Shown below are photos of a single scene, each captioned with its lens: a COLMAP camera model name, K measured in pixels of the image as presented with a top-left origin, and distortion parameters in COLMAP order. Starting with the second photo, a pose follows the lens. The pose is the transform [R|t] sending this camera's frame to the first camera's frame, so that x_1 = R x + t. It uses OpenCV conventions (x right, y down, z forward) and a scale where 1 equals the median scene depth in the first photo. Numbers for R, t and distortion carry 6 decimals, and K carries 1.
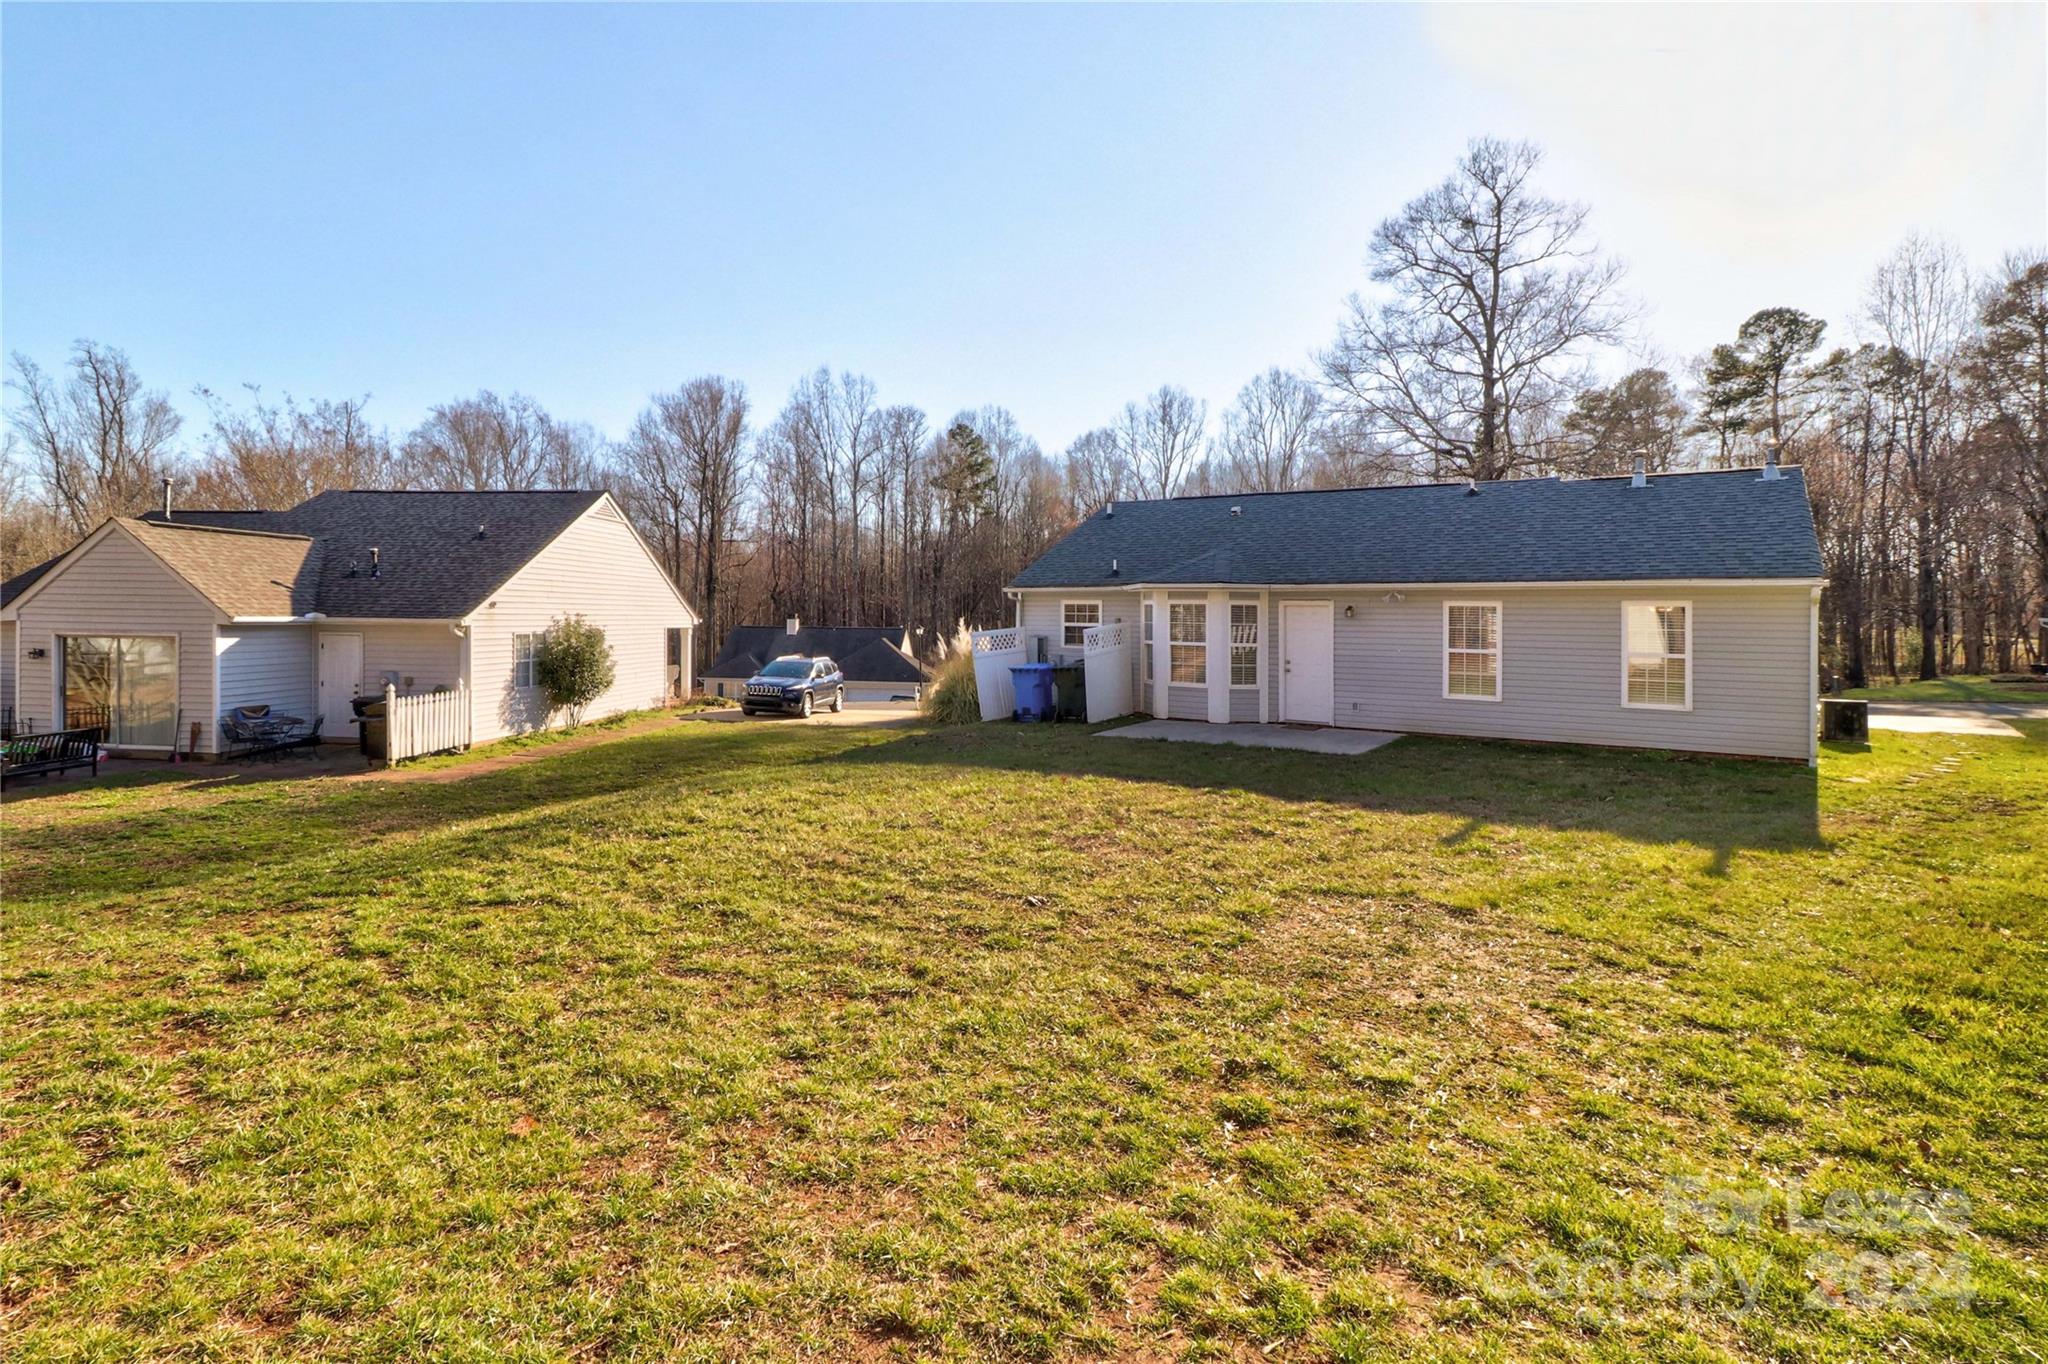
lens RADIAL K [[962.8, 0, 1015.0], [0, 962.8, 599.6], [0, 0, 1]] dist [0.001180, 0.000437]
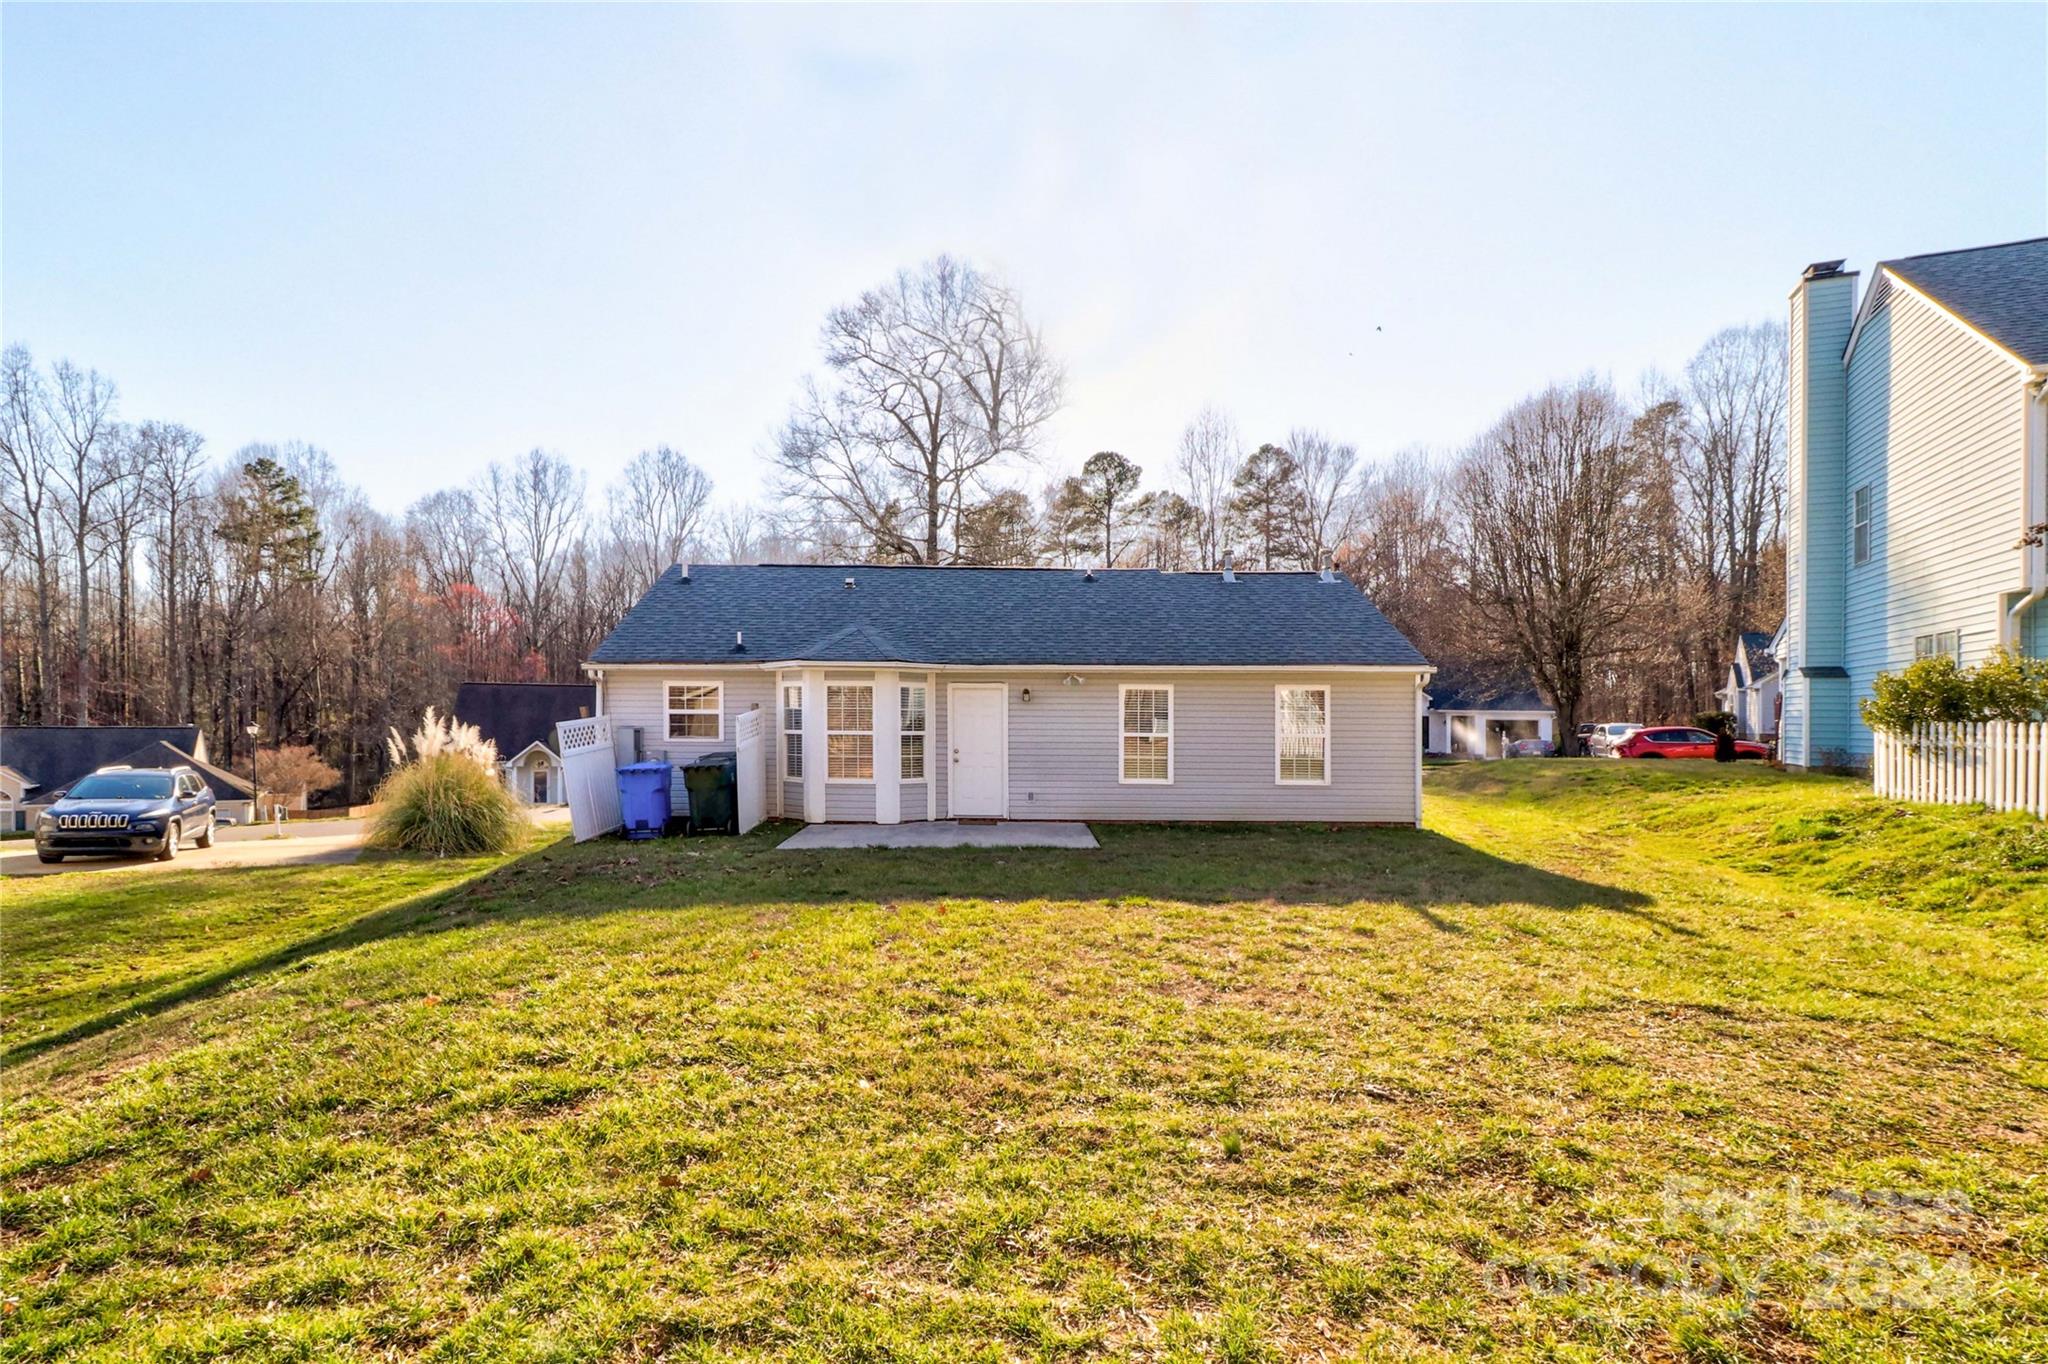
lens RADIAL K [[1000.1, 0, 971.9], [0, 1000.1, 705.9], [0, 0, 1]] dist [0.023595, -0.000228]
pose [[0.842758, -0.001103, 0.538291, -0.060901], [-0.006392, 0.999907, 0.012057, 0.003219], [-0.538255, -0.013602, 0.842673, 0.058772]]
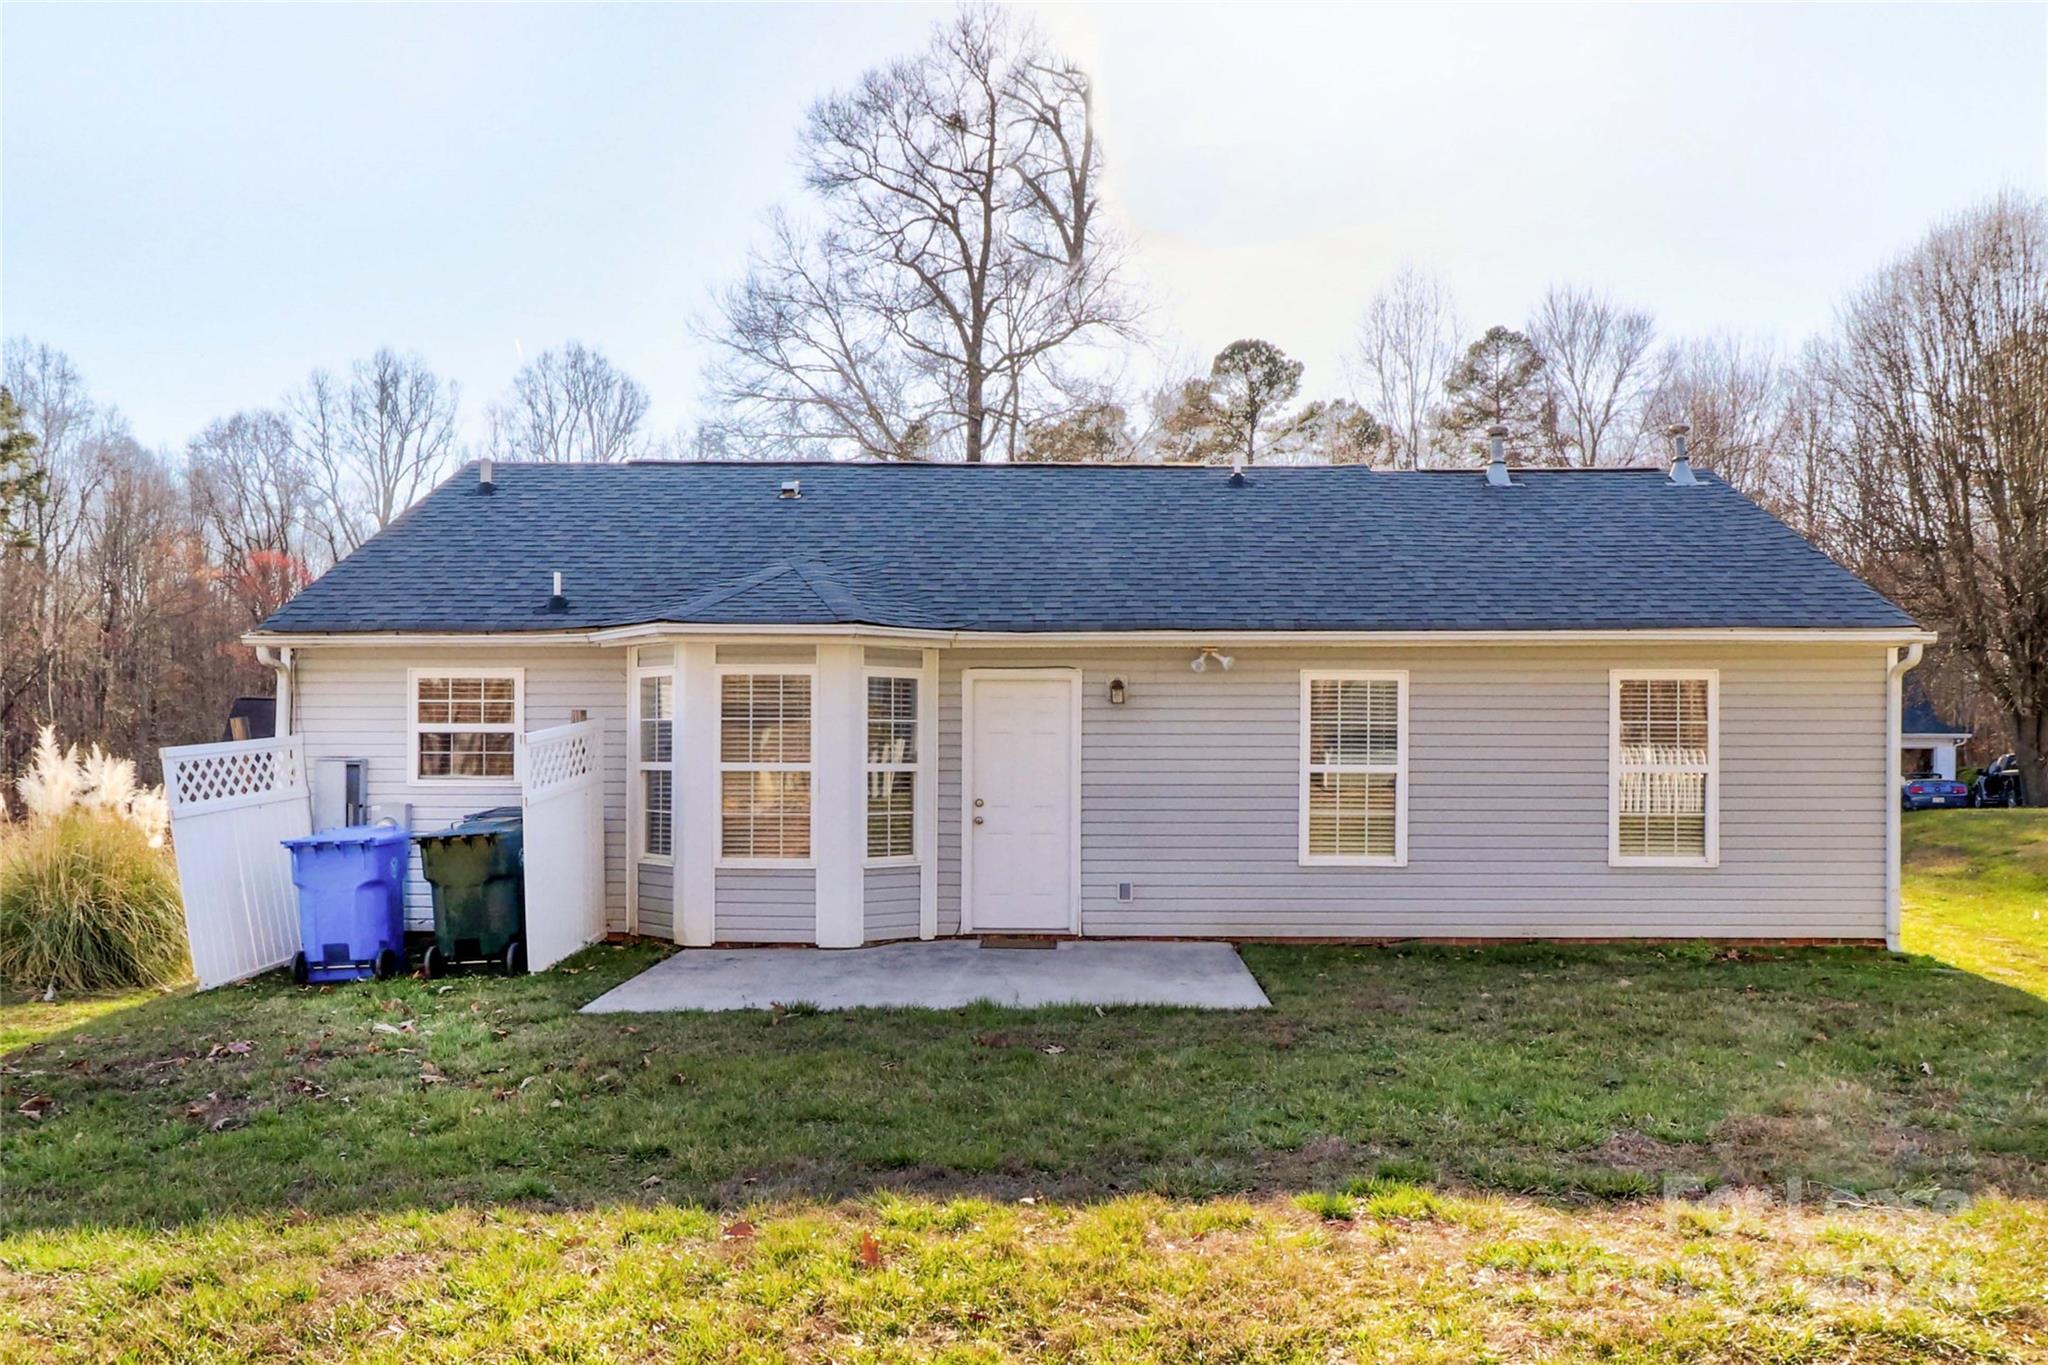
lens RADIAL K [[1517.4, 0, 1045.0], [0, 1517.4, 713.0], [0, 0, 1]] dist [0.003449, 0.002502]
pose [[0.842573, 0.003860, 0.538568, -0.023479], [-0.002610, 0.999992, -0.003085, 0.007052], [-0.538575, 0.001194, 0.842576, 0.108349]]
